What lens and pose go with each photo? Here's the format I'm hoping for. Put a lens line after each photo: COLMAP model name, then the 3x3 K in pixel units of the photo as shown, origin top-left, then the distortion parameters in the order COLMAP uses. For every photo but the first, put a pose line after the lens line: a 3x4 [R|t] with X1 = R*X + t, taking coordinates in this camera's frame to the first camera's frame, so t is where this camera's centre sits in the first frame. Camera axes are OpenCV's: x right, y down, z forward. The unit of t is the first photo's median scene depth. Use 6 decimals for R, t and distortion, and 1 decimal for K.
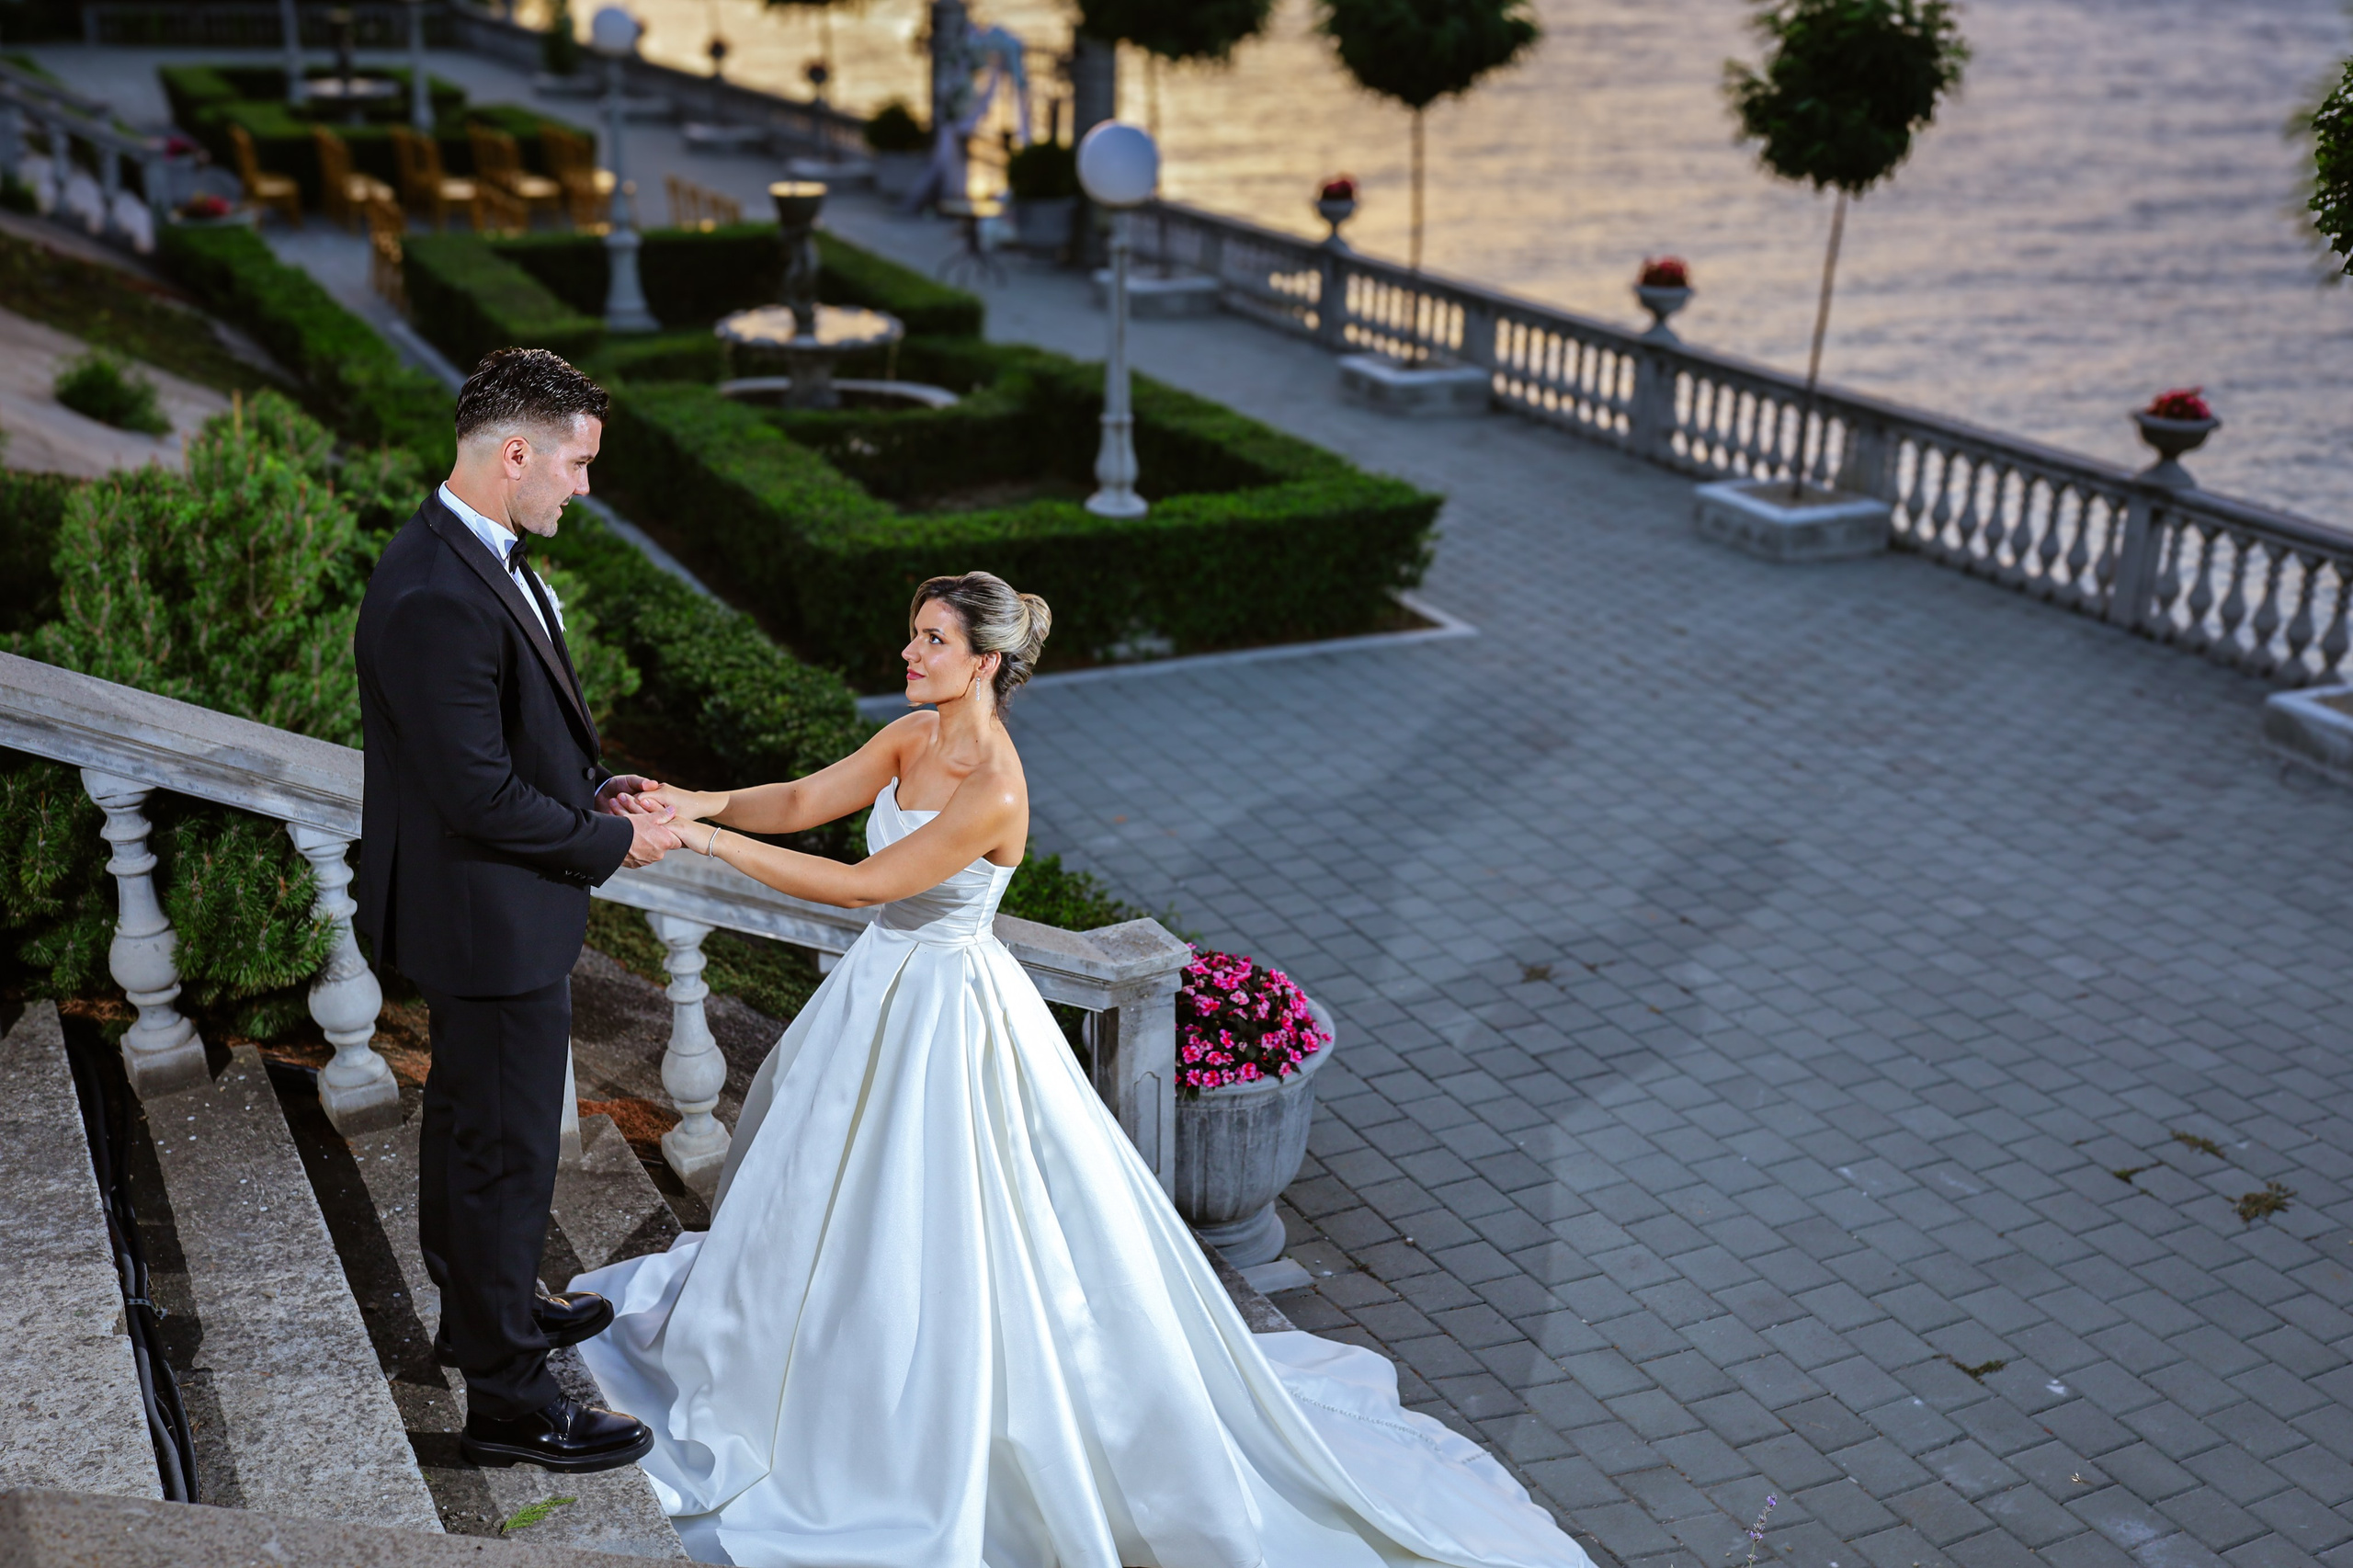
lens RADIAL K [[2379.0, 0, 1176.5], [0, 2379.0, 784.0], [0, 0, 1]] dist [-0.077069, 0.117672]
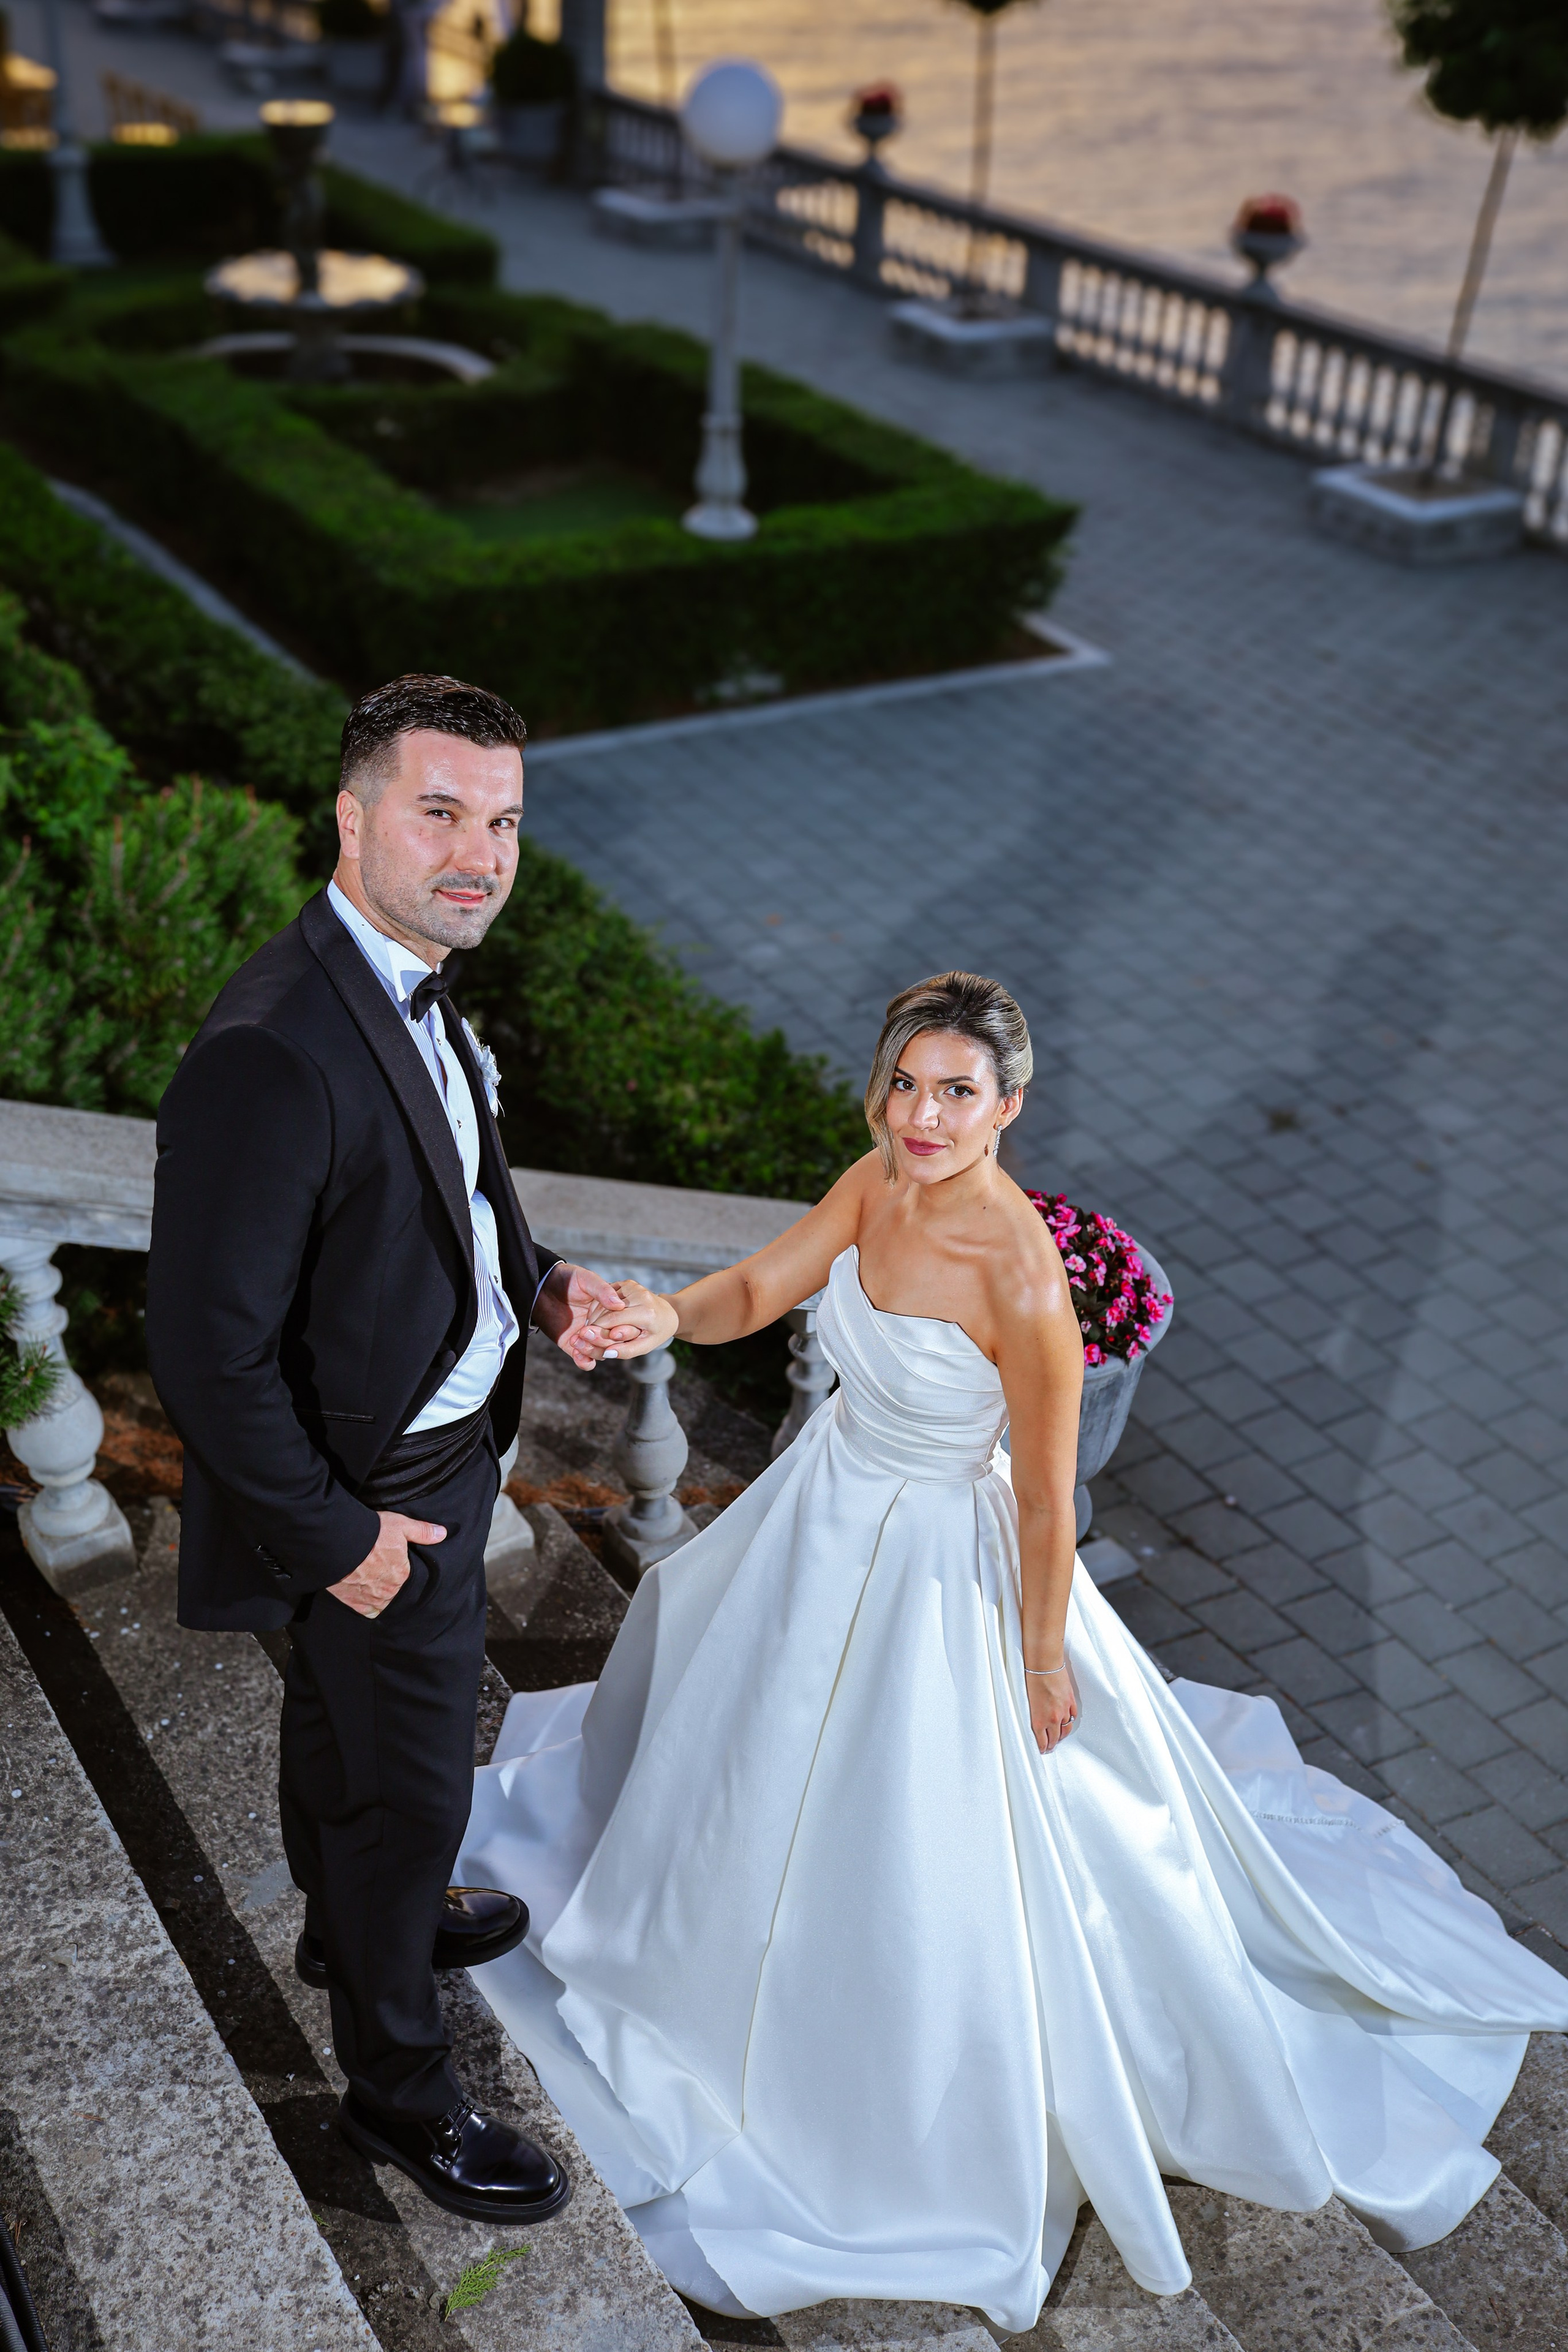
lens RADIAL K [[2313.9, 0, 744.0], [0, 2313.9, 1145.4], [0, 0, 1]] dist [-0.065941, 0.091238]
pose [[0.997353, -0.022097, 0.069279, -0.100242], [0.007688, 0.979414, 0.201717, -0.079692], [-0.072310, -0.200650, 0.976991, 0.156446]]
